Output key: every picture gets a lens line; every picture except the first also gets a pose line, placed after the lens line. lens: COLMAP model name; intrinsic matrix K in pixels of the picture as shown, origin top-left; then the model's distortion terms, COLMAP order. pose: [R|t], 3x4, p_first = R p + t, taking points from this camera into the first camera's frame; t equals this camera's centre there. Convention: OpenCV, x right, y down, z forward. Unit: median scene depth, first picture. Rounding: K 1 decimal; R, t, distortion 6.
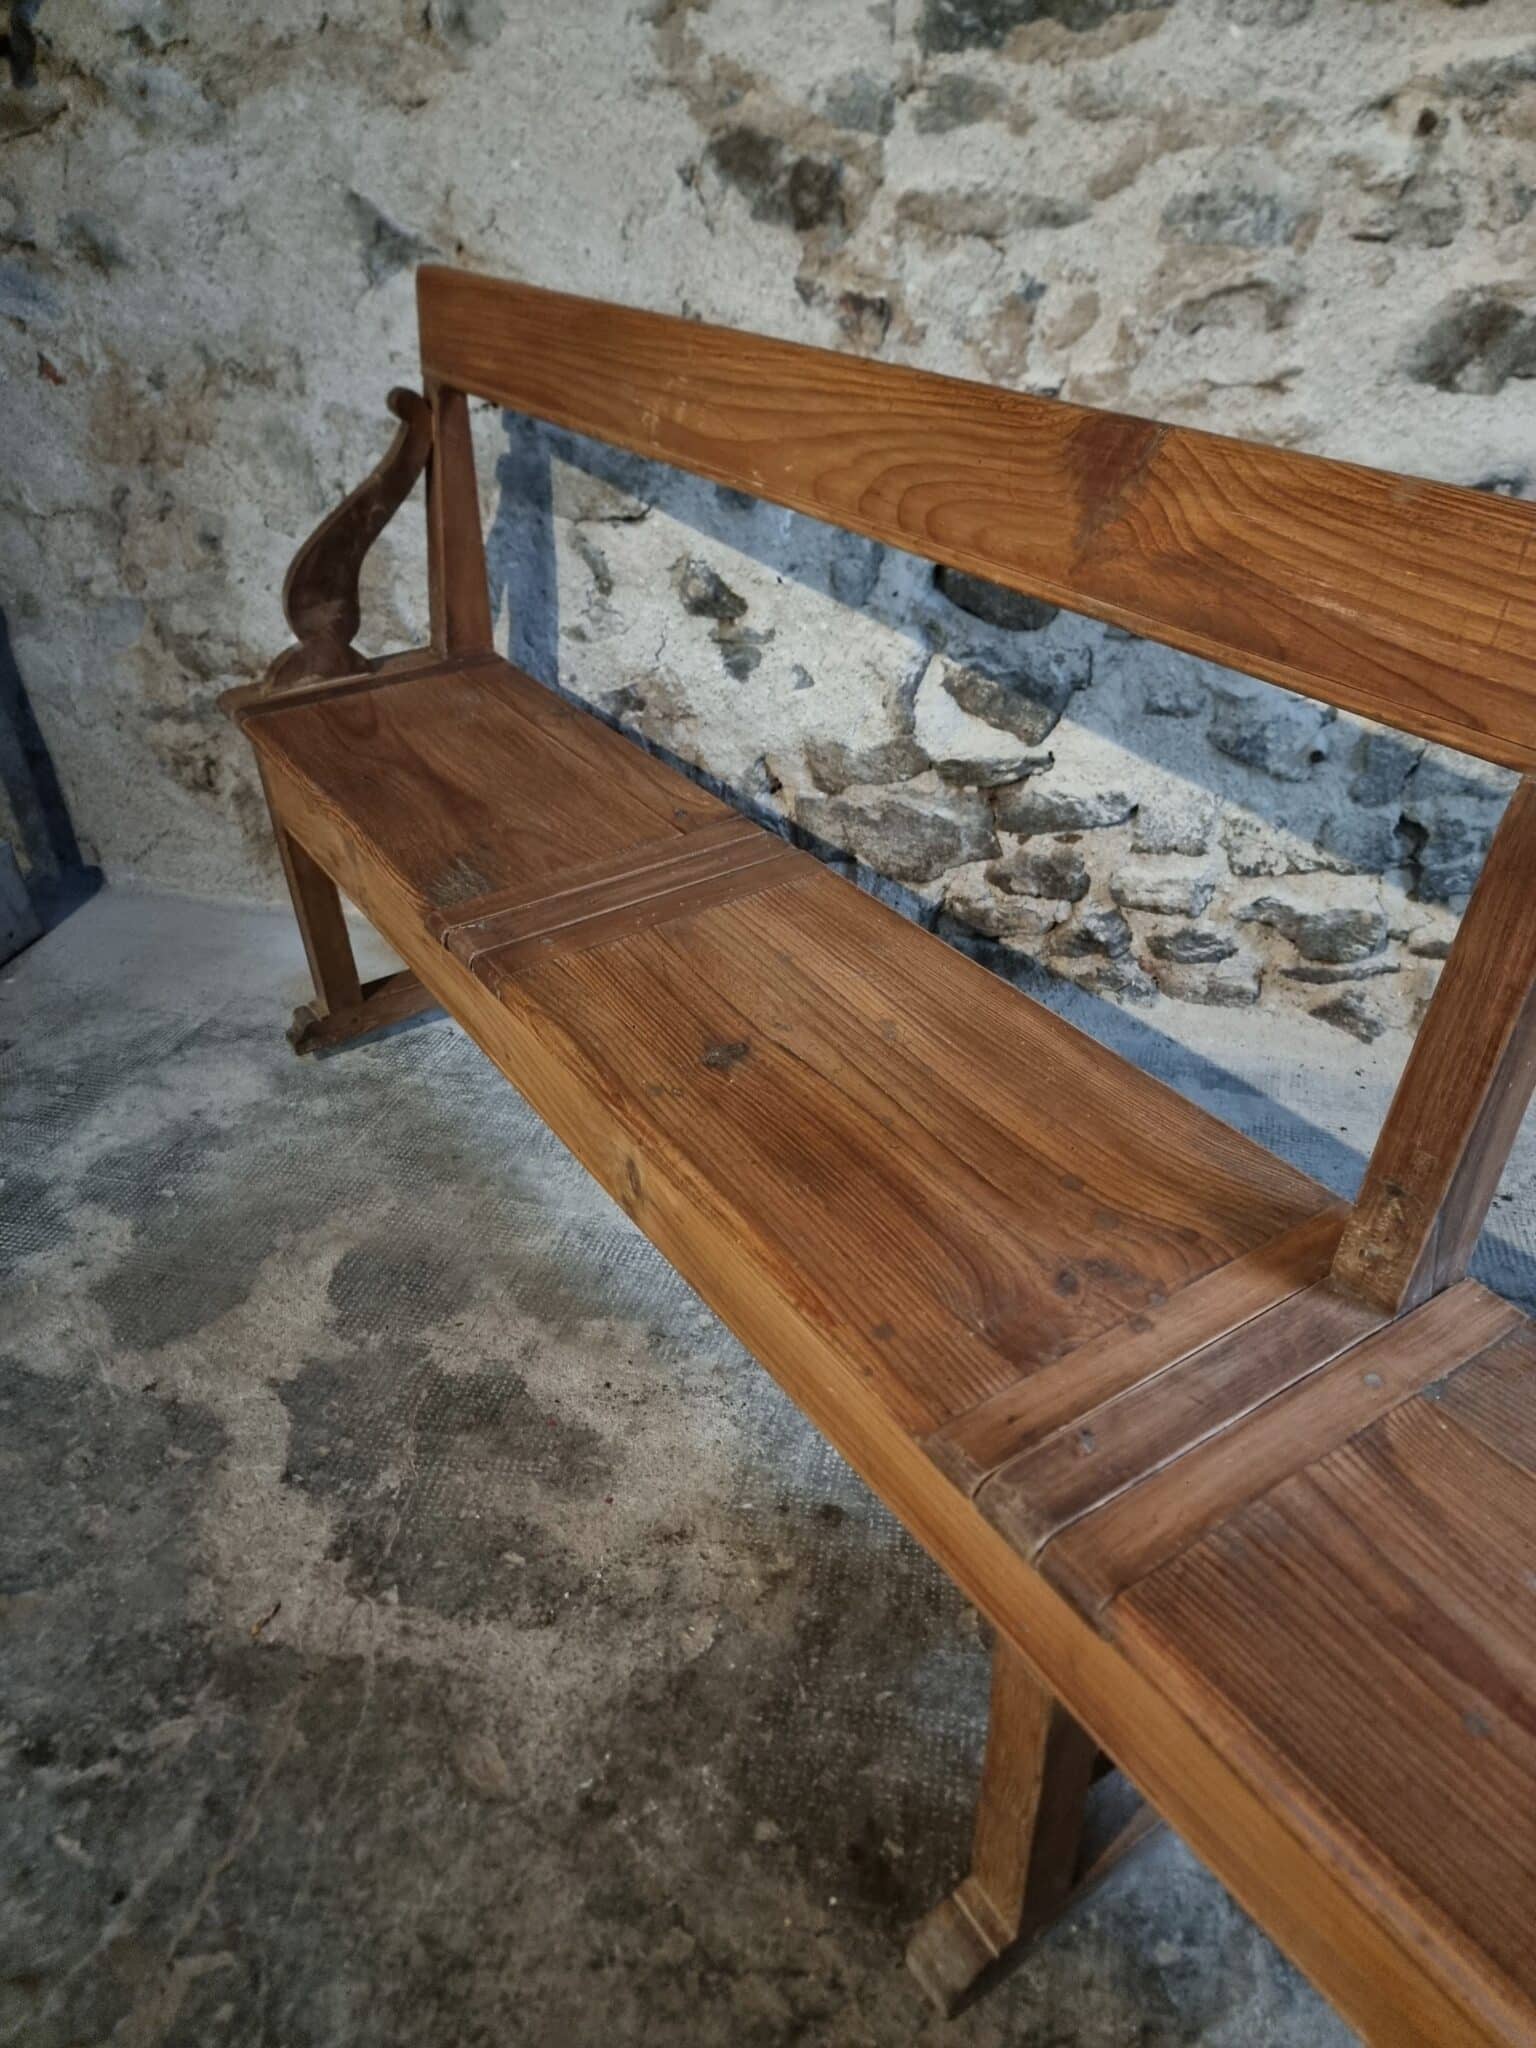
lens RADIAL K [[1428.9, 0, 761.6], [0, 1428.9, 1054.7], [0, 0, 1]] dist [0.067361, -0.067836]
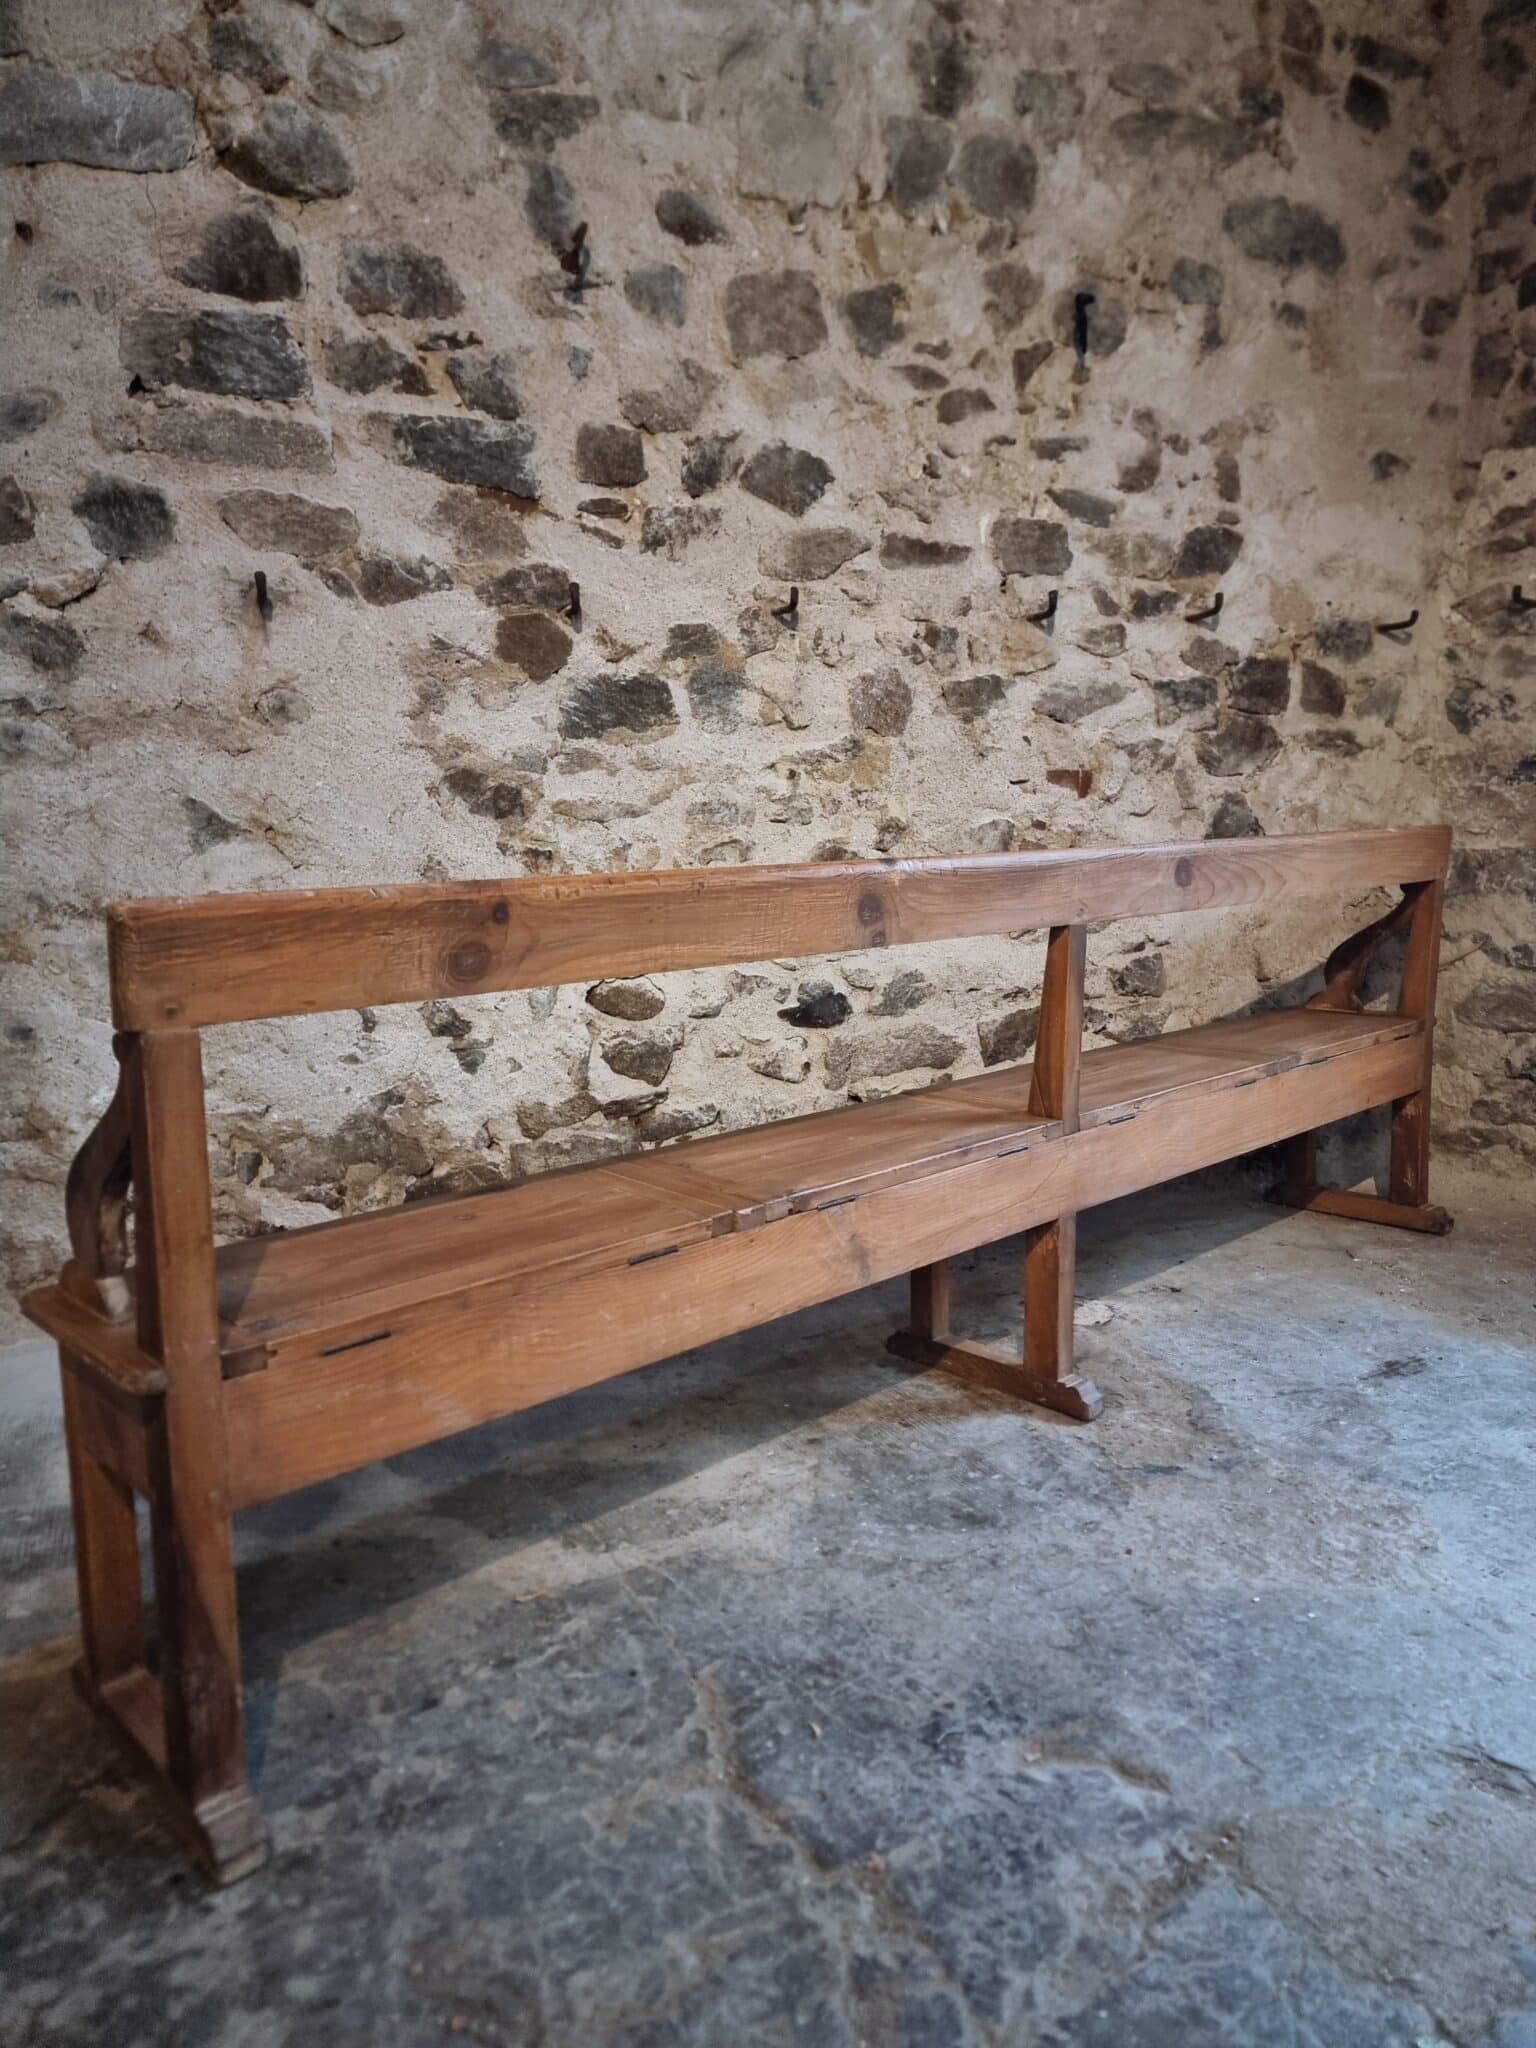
lens RADIAL K [[1422.7, 0, 761.9], [0, 1422.7, 1041.8], [0, 0, 1]] dist [0.088318, -0.102001]
pose [[0.793558, -0.082584, 0.602864, -0.782054], [0.325419, 0.894762, -0.305784, 0.314537], [-0.514167, 0.438841, 0.736920, -0.336238]]
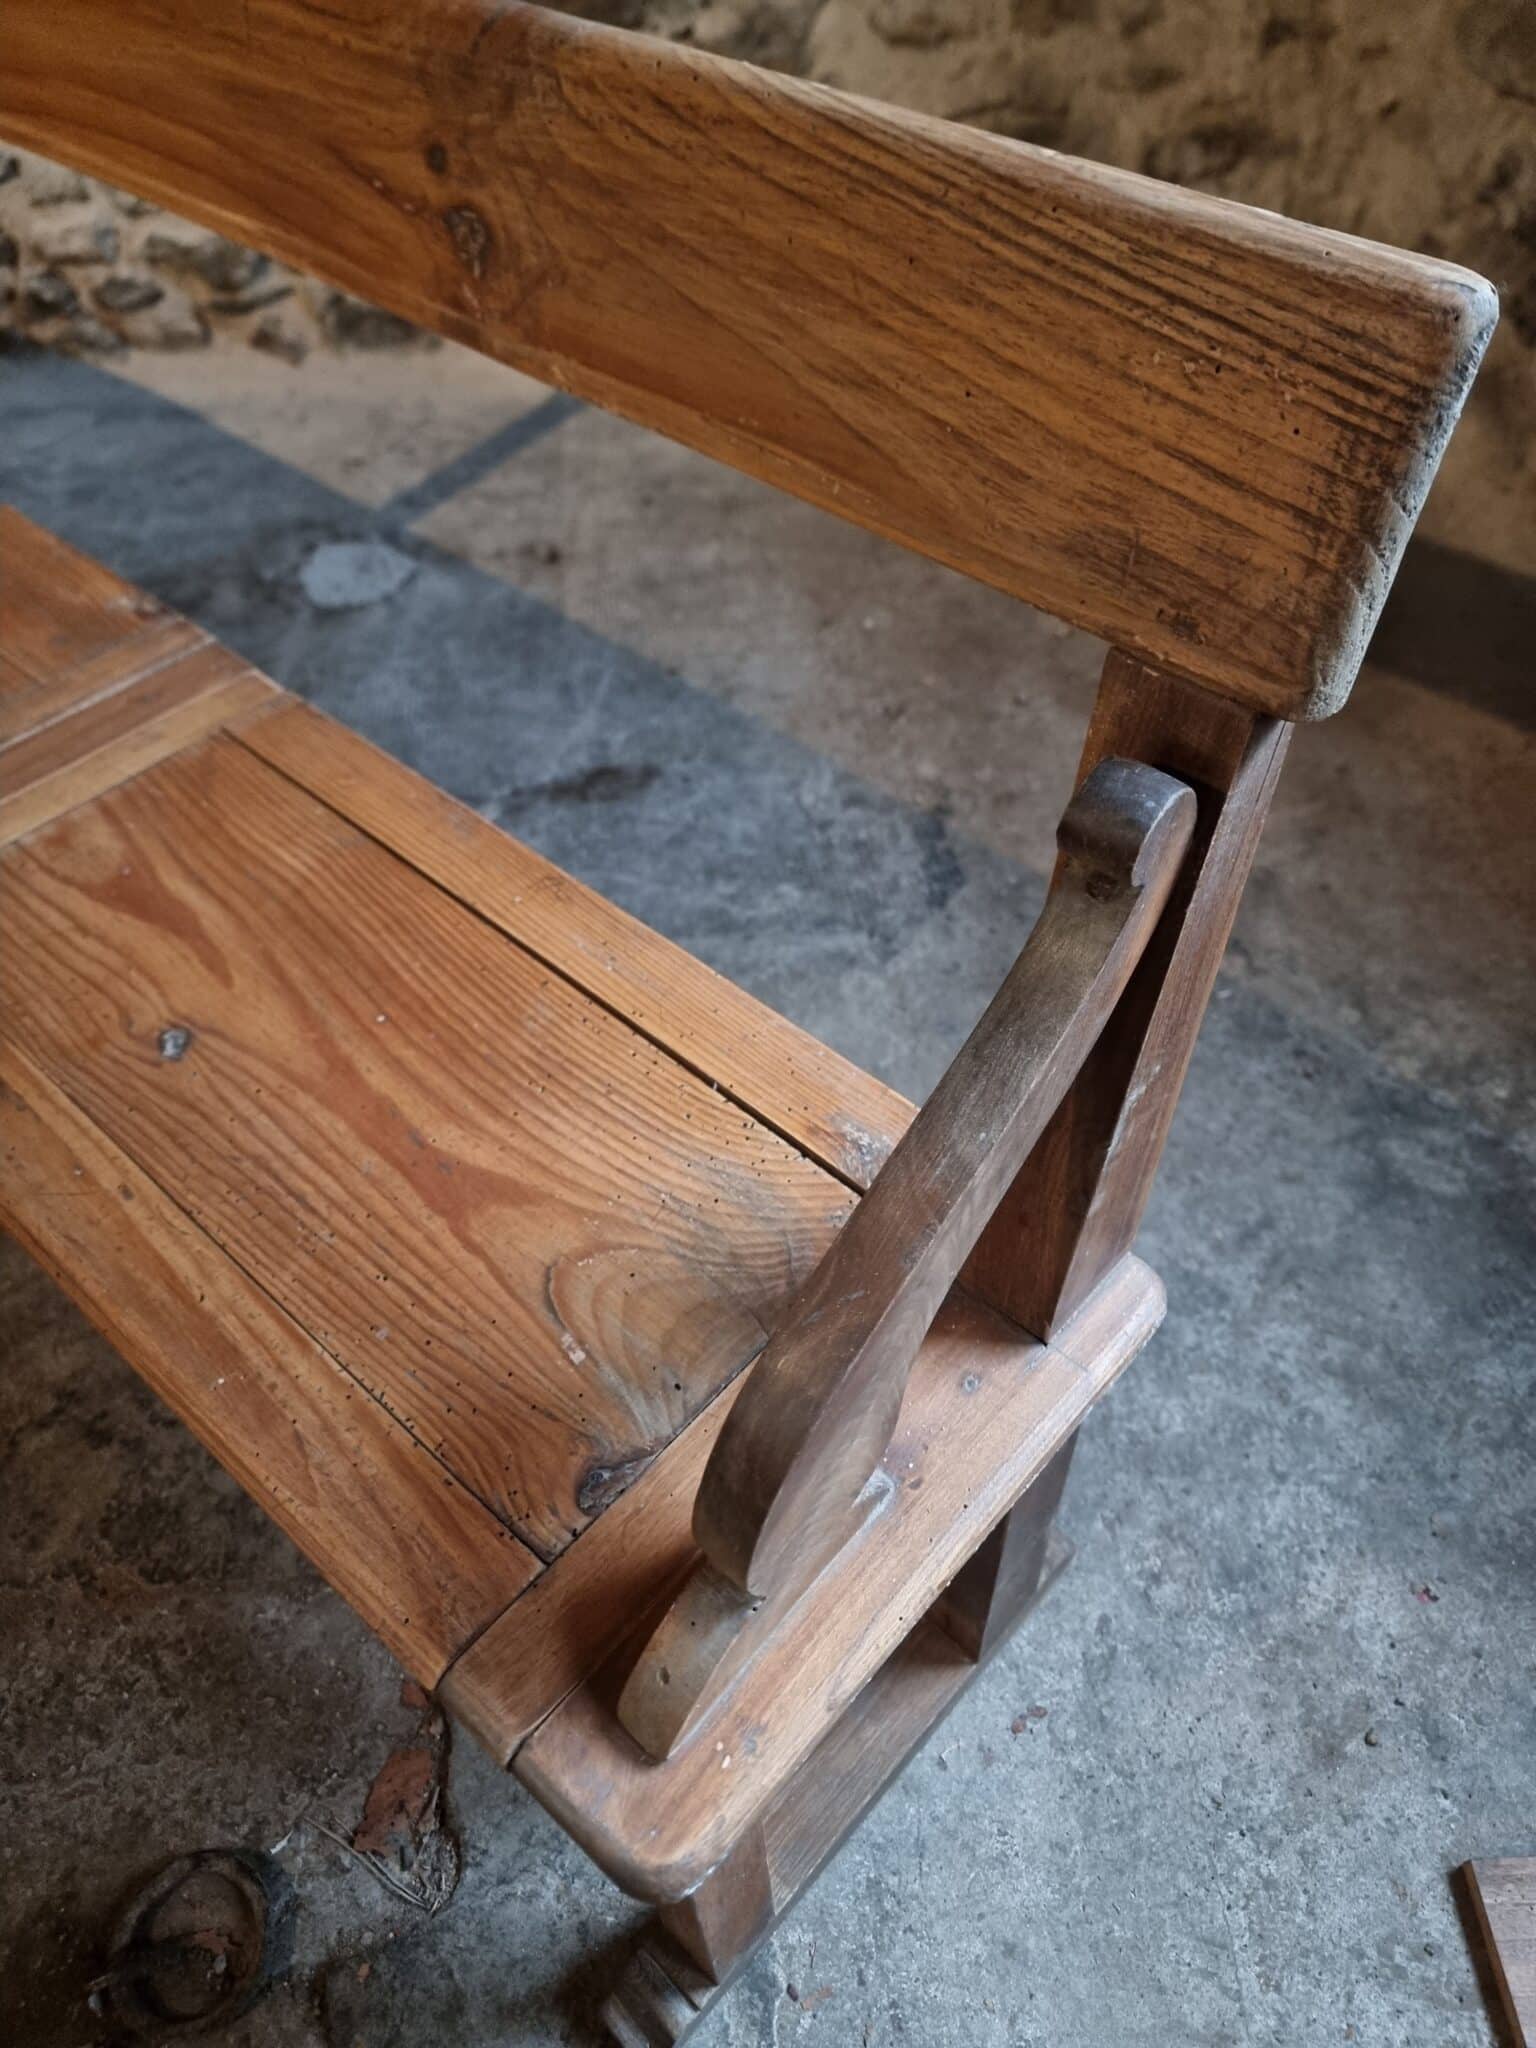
lens RADIAL K [[1464.5, 0, 773.6], [0, 1464.5, 1051.9], [0, 0, 1]] dist [0.057981, -0.071026]
pose [[0.965109, -0.205994, 0.161654, 0.555198], [0.156853, 0.949133, 0.273027, 0.293741], [-0.209673, -0.238145, 0.948327, -0.421415]]
